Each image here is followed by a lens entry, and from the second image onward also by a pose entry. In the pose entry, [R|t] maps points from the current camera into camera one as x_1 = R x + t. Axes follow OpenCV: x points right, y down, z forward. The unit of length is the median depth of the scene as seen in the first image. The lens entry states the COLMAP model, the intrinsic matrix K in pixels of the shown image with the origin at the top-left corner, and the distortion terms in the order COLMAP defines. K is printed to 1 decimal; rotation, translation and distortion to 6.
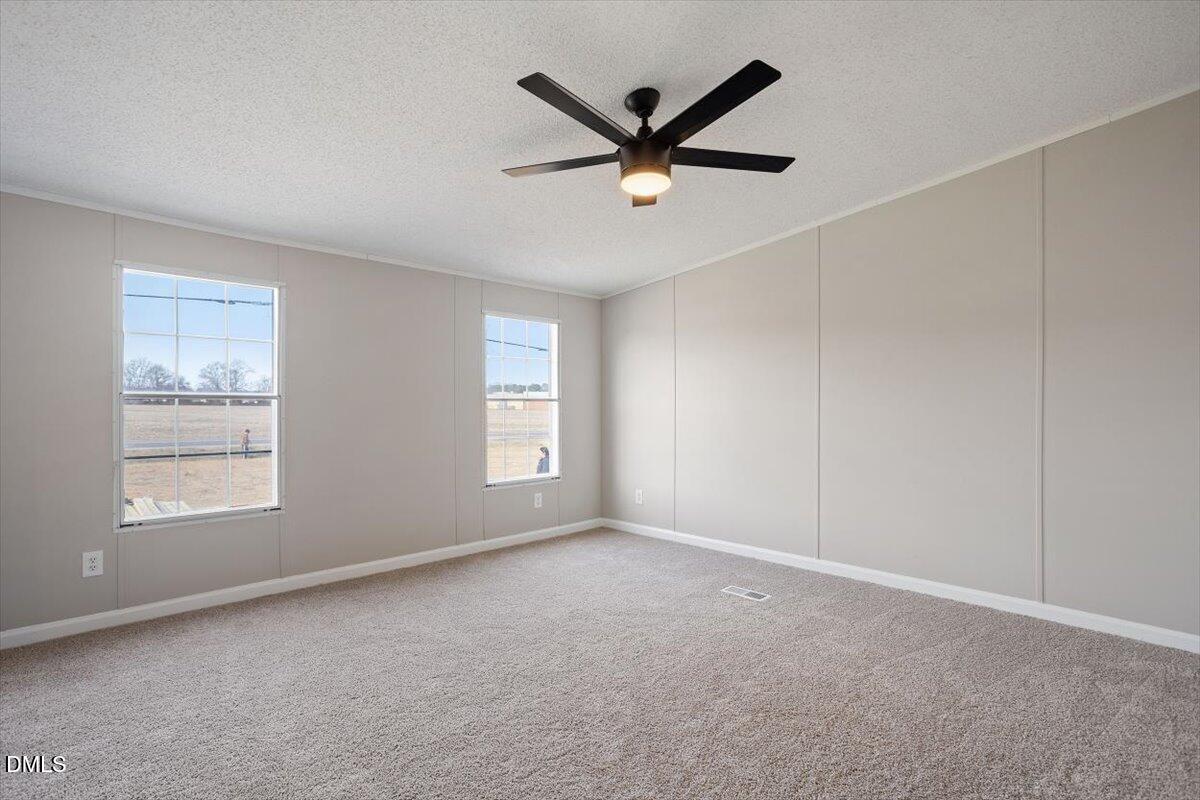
lens RADIAL K [[564.4, 0, 600.0], [0, 564.4, 400.0], [0, 0, 1]] dist [-0.000391, 0.019295]
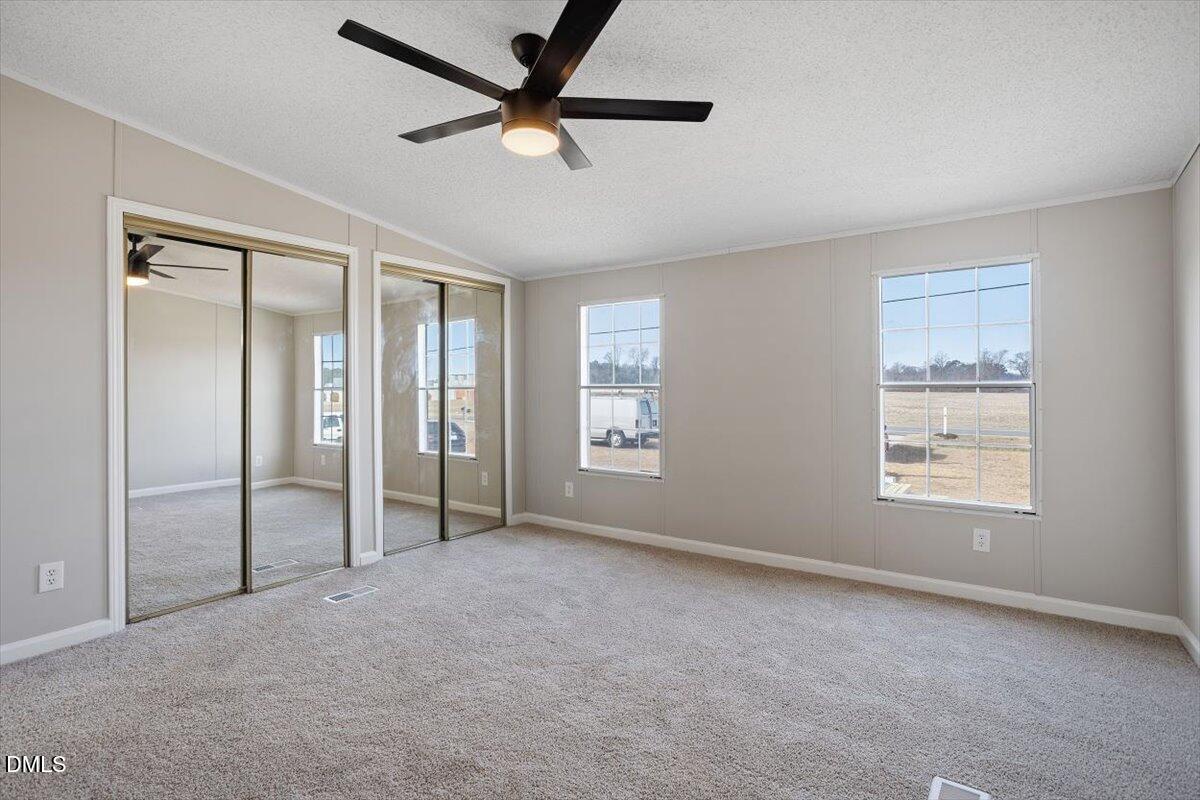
lens RADIAL K [[583.3, 0, 595.1], [0, 583.3, 397.3], [0, 0, 1]] dist [-0.061116, 0.036919]
pose [[0.204642, 0.003916, -0.978829, 0.570332], [0.004431, 0.999978, 0.004927, 0.007972], [0.978827, -0.005346, 0.204621, 0.537372]]
